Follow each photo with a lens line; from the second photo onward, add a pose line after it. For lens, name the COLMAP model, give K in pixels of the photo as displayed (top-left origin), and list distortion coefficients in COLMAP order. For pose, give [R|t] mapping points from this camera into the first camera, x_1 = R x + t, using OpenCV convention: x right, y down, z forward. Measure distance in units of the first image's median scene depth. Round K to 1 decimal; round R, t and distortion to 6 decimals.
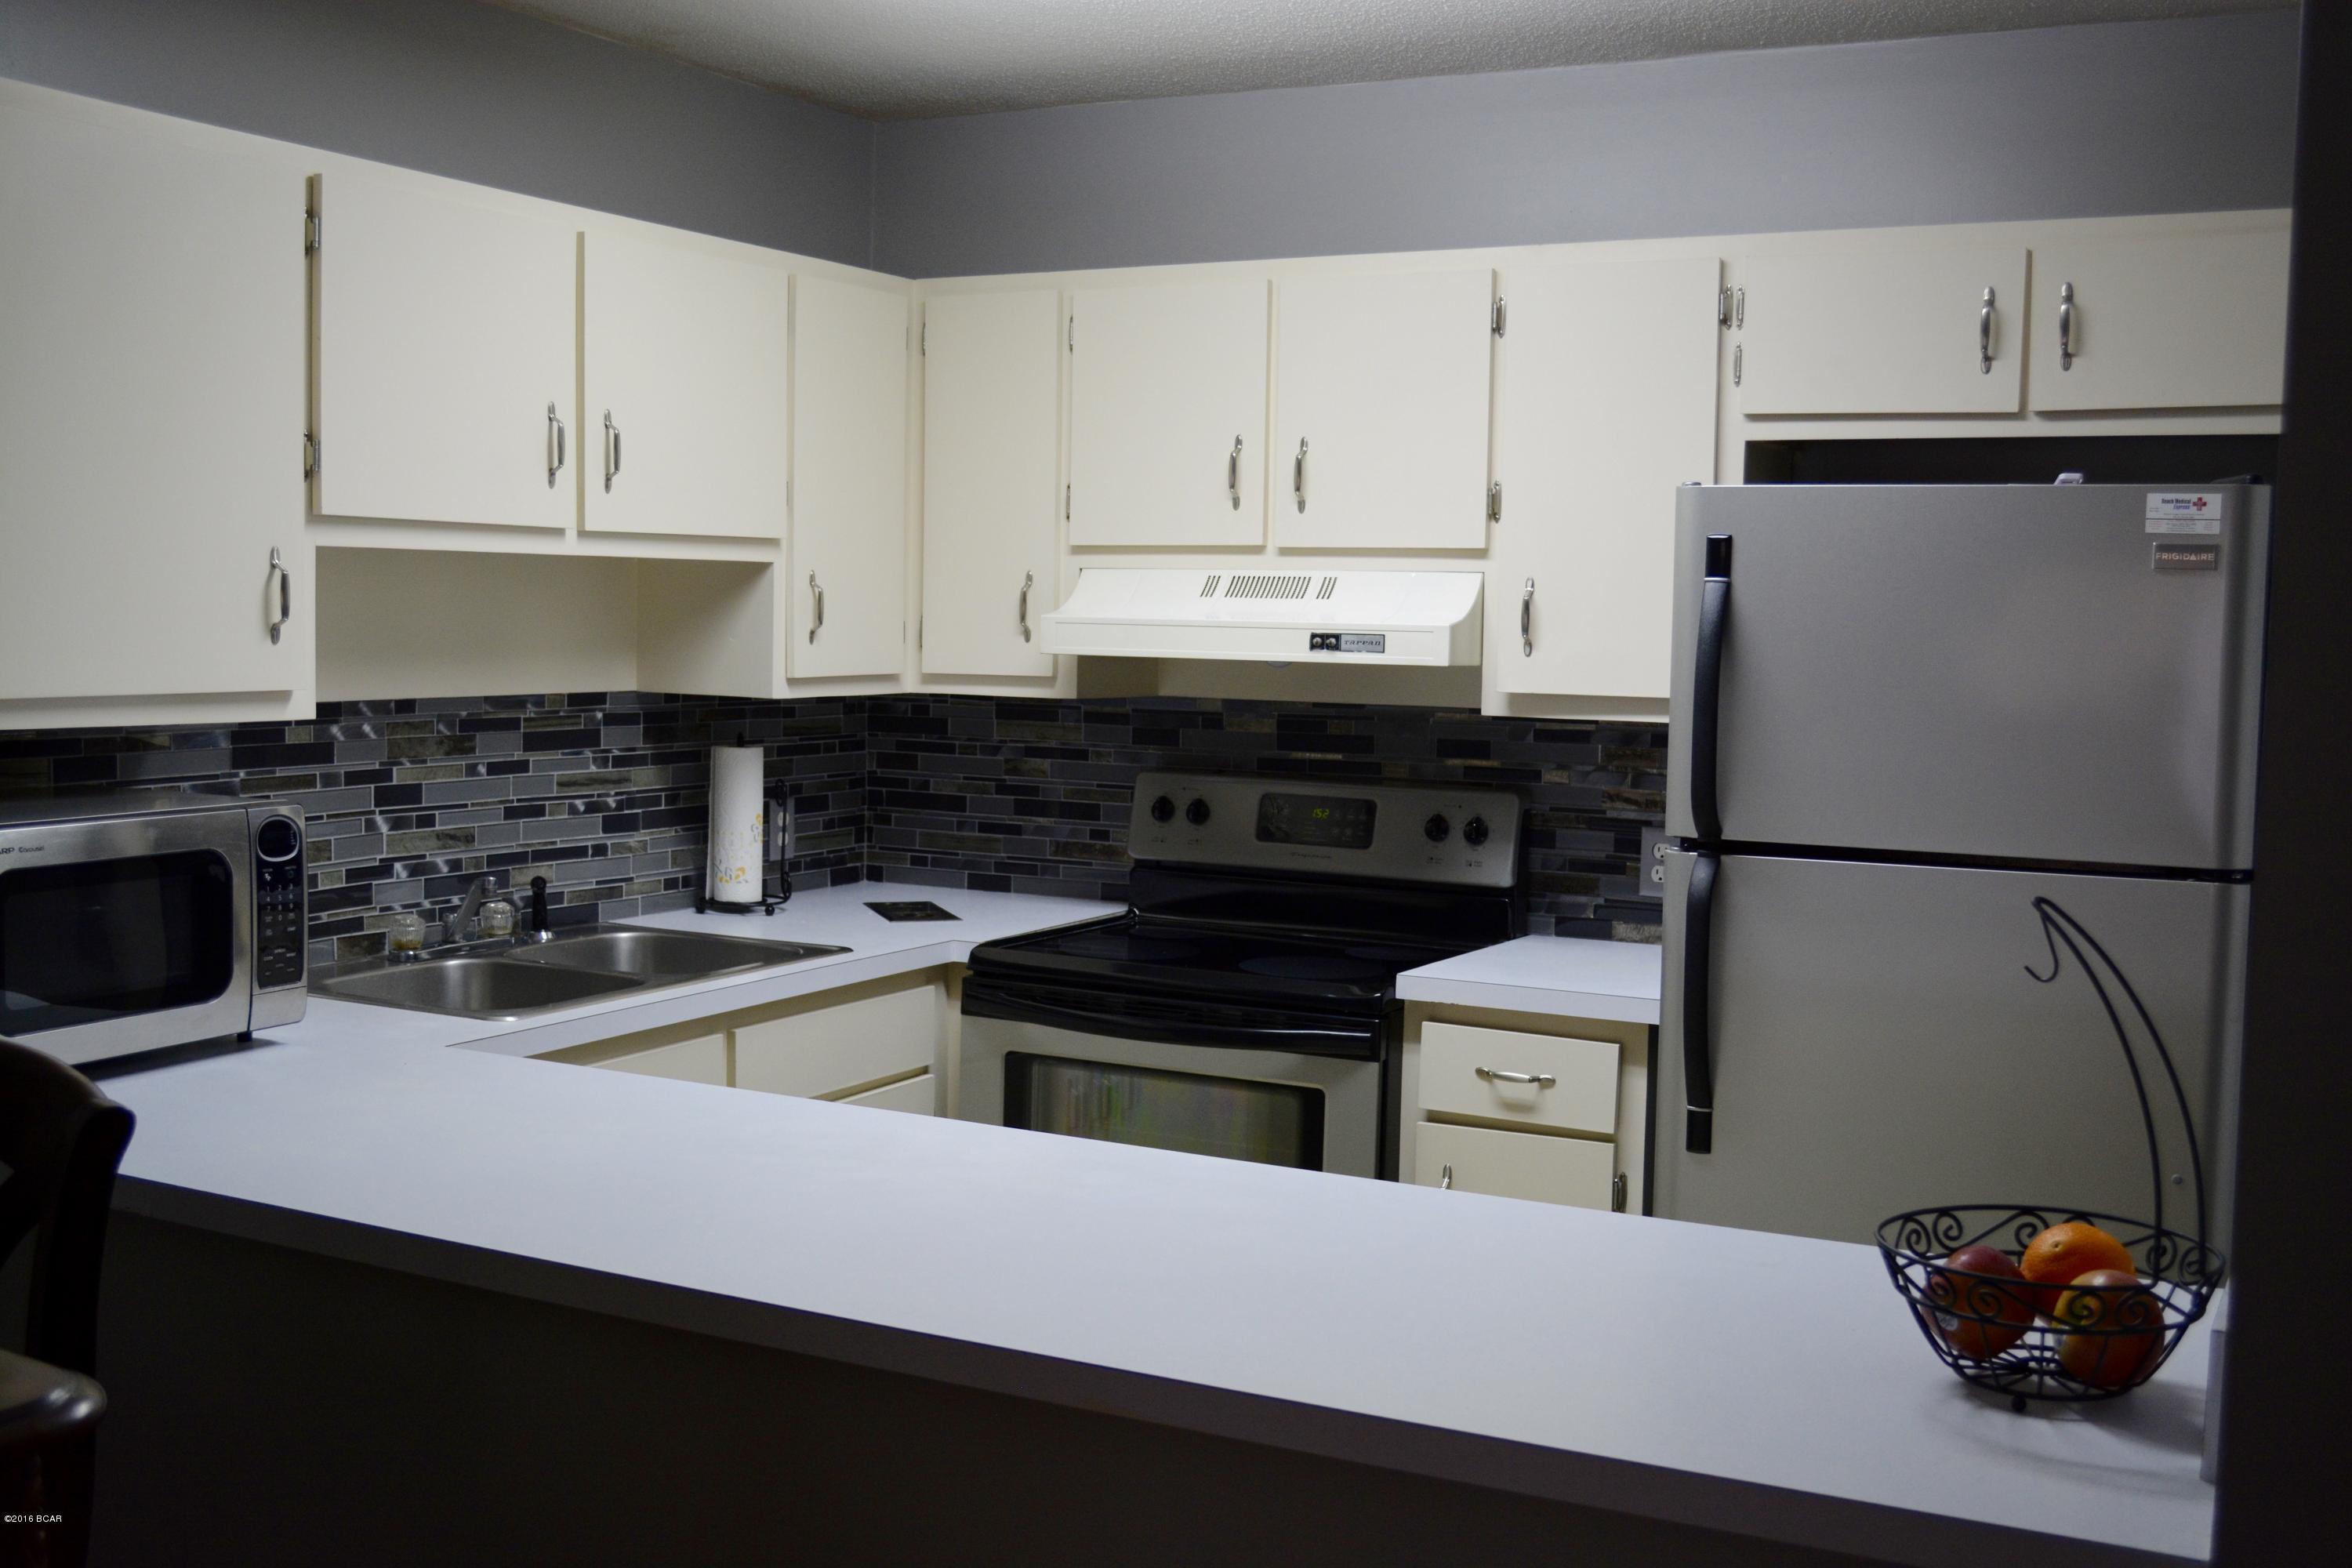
lens RADIAL K [[2446.4, 0, 1176.0], [0, 2446.4, 784.0], [0, 0, 1]] dist [-0.034131, -0.005561]
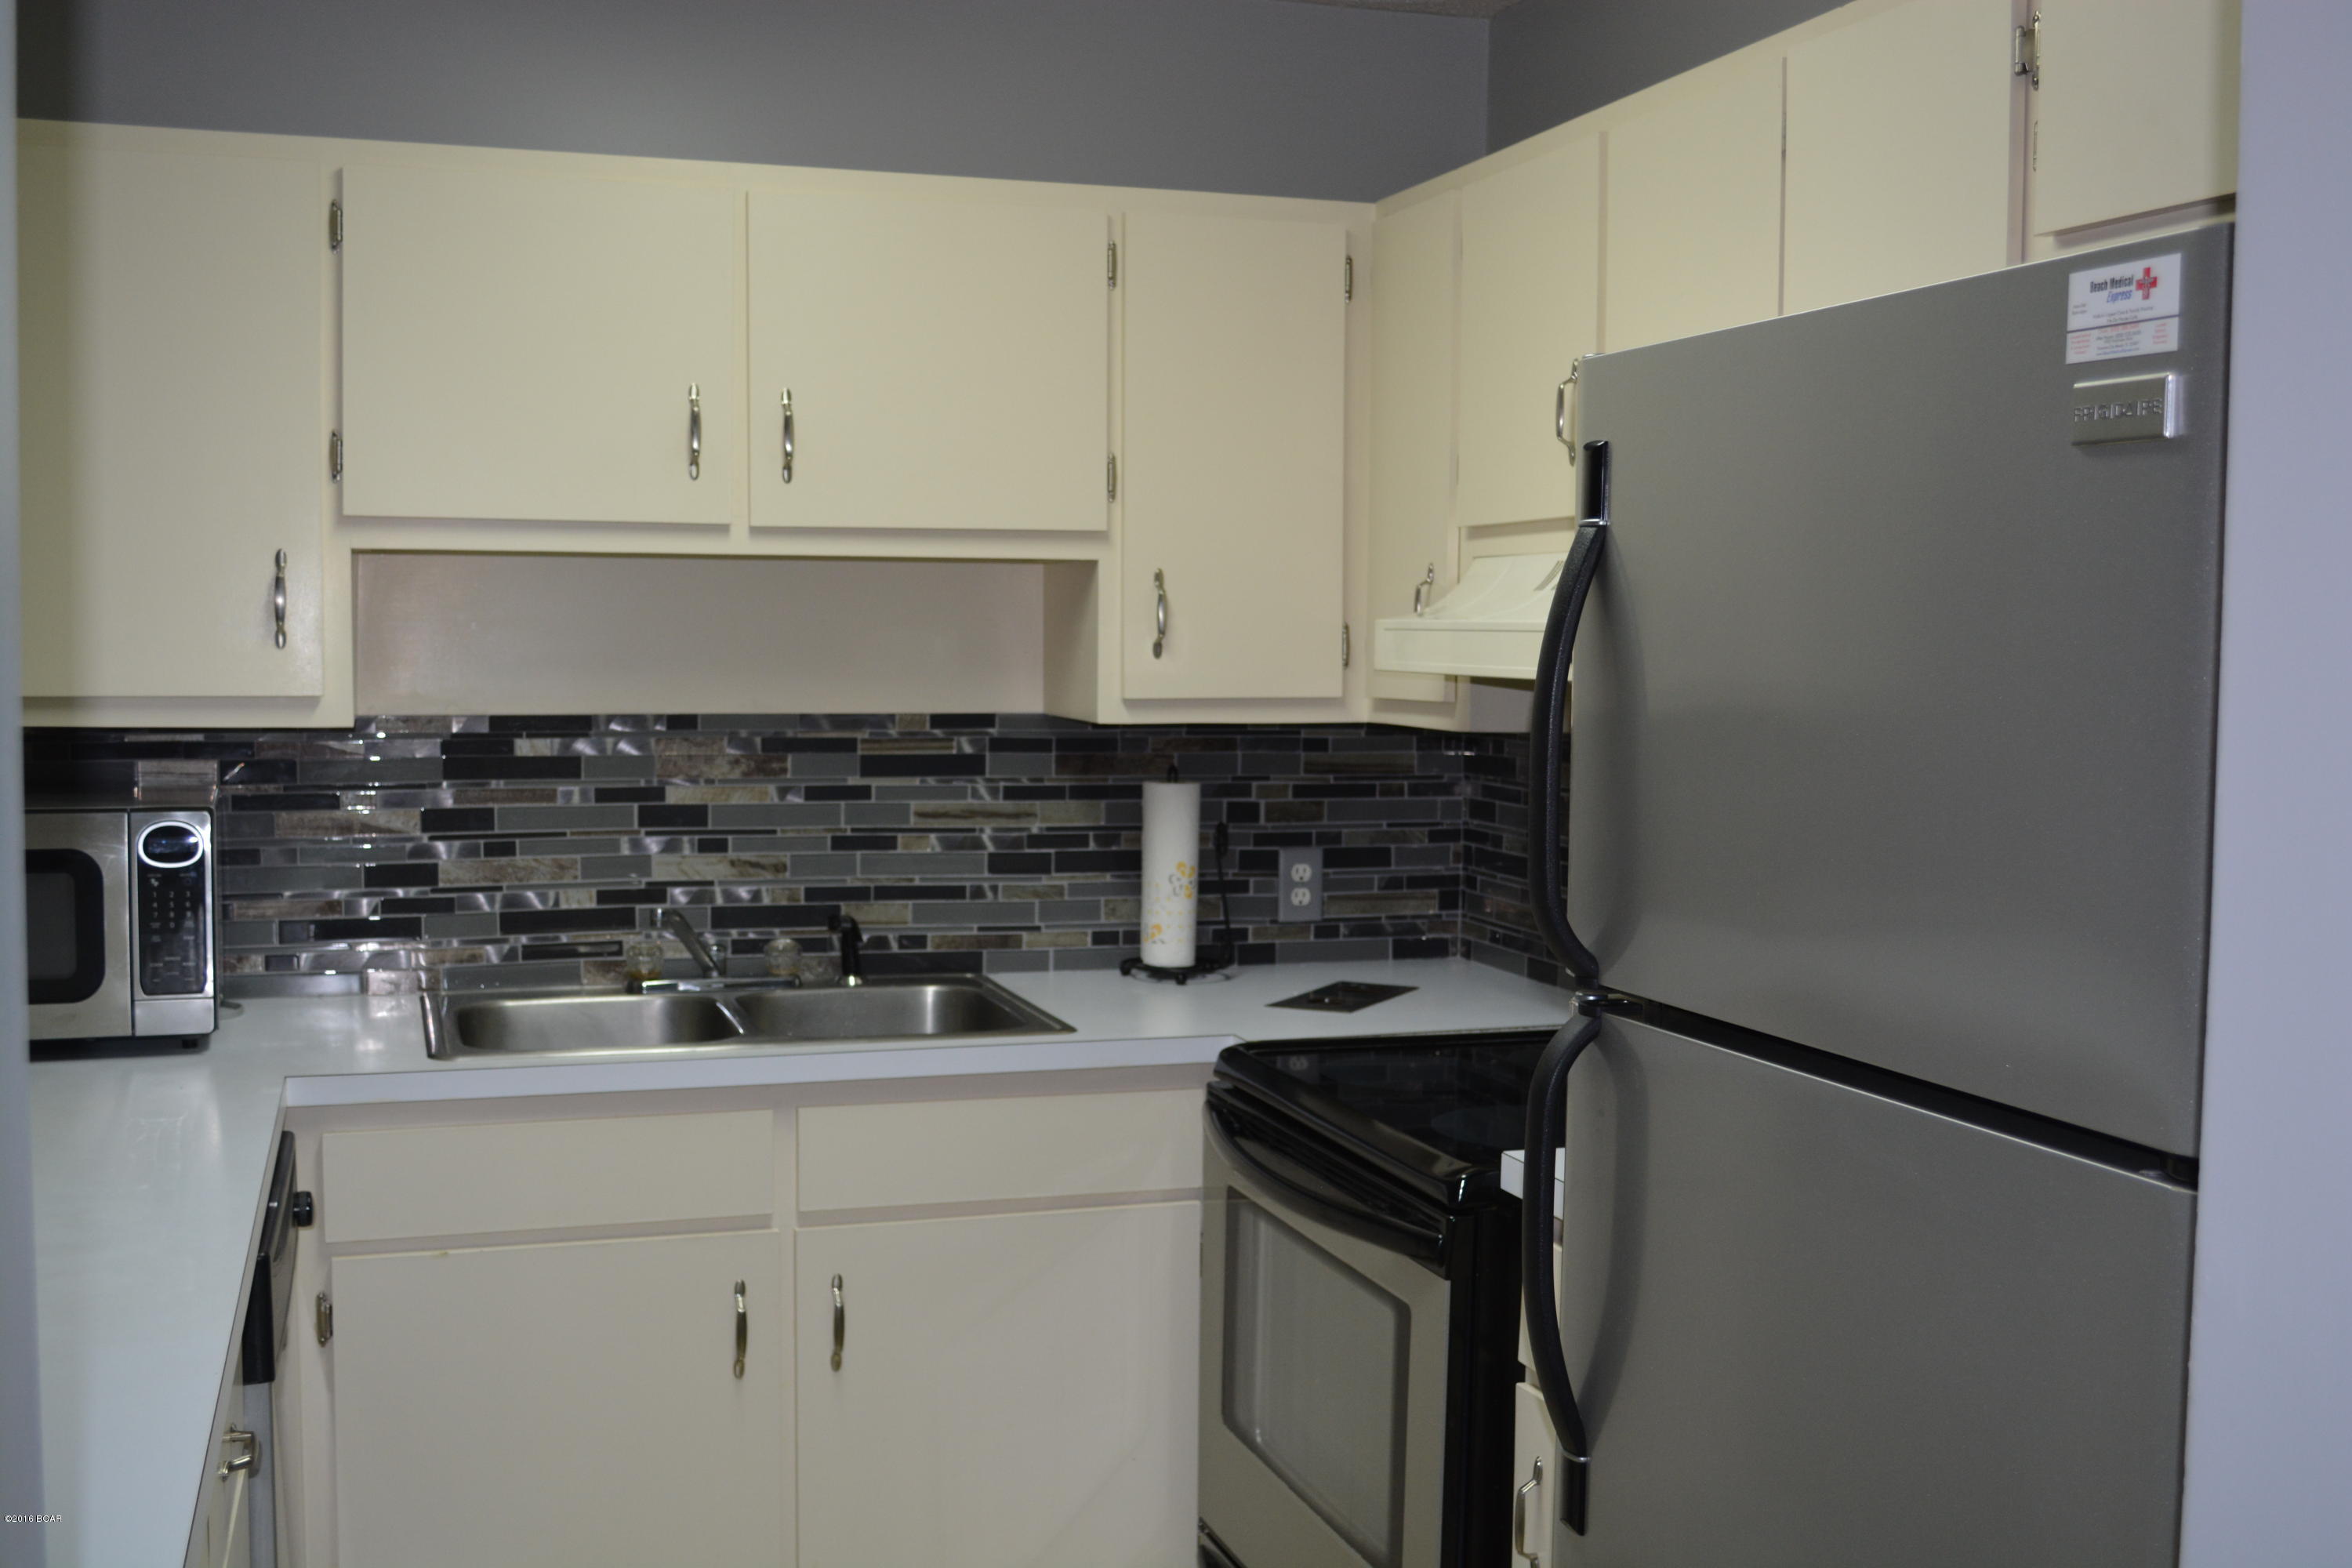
lens RADIAL K [[2446.4, 0, 1176.0], [0, 2446.4, 784.0], [0, 0, 1]] dist [-0.034131, -0.005561]
pose [[0.710636, 0.031725, -0.702844, 0.448169], [-0.046747, 0.998904, -0.002176, -0.013776], [0.702005, 0.034402, 0.711341, 0.430820]]
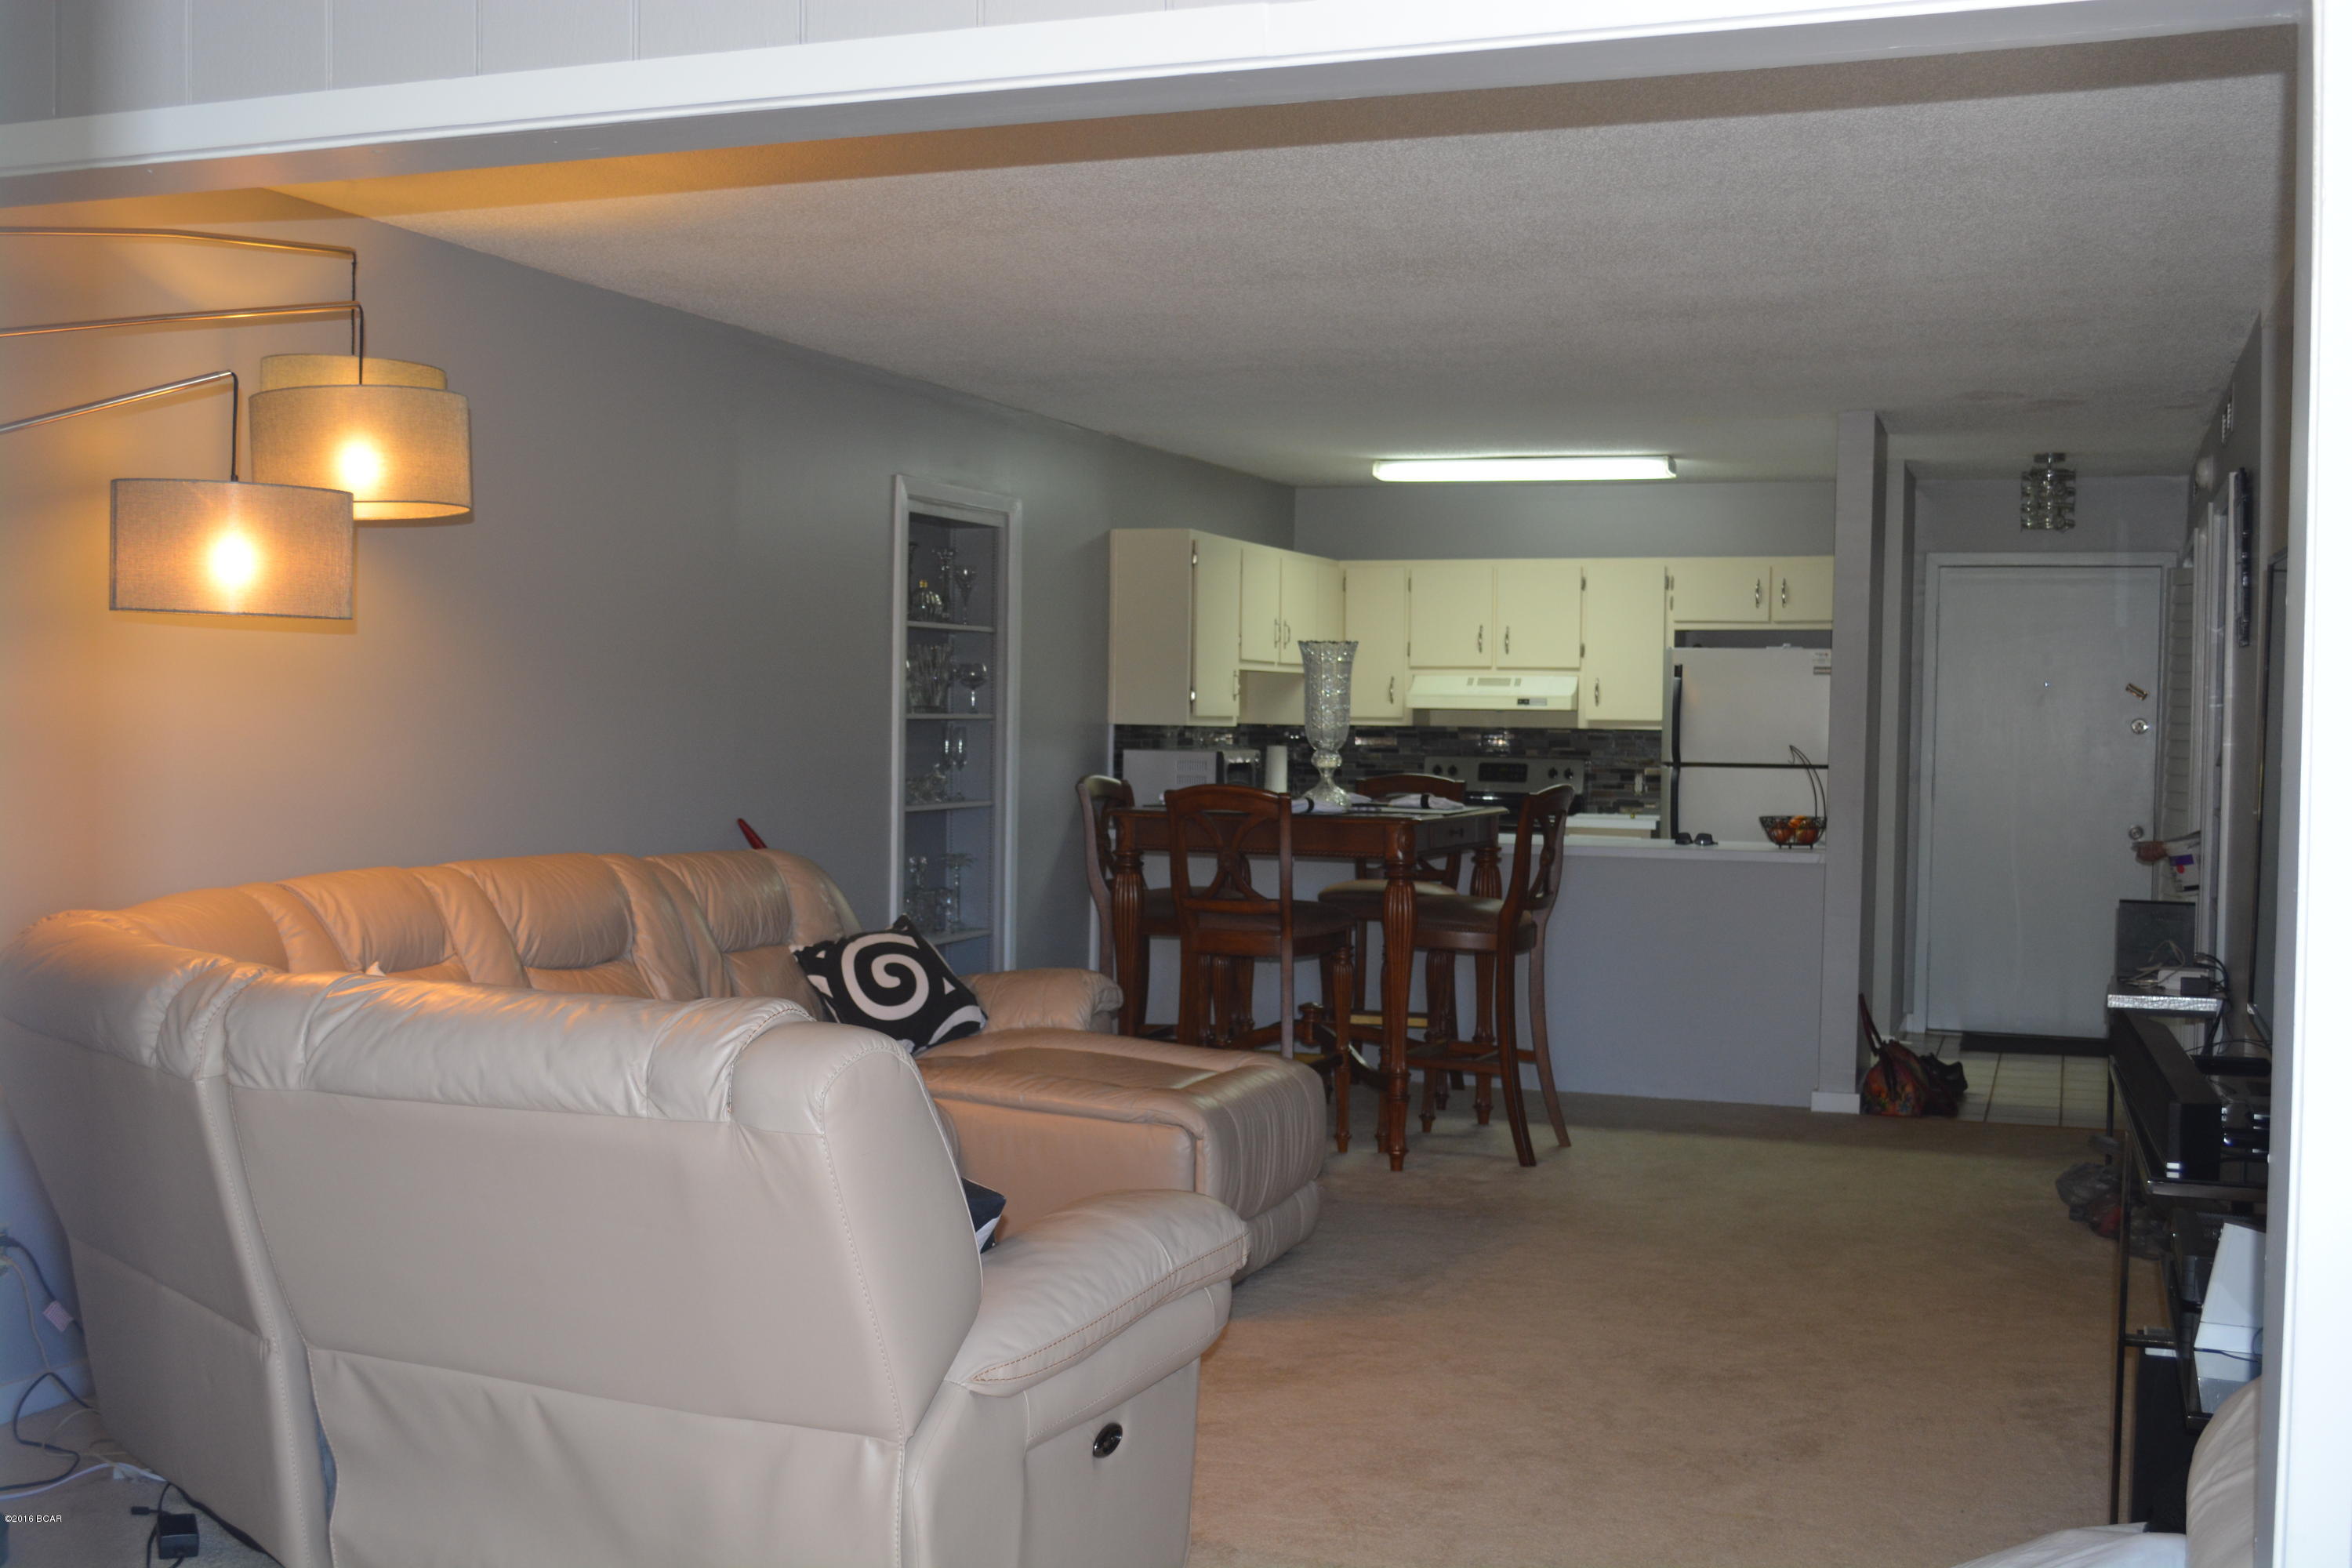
lens RADIAL K [[2401.0, 0, 1176.0], [0, 2401.0, 784.0], [0, 0, 1]] dist [0.016050, 0.003370]
pose [[0.993819, -0.009660, 0.110588, -0.606405], [0.013912, 0.999191, -0.037743, 0.126850], [-0.110134, 0.039048, 0.993149, -1.583369]]
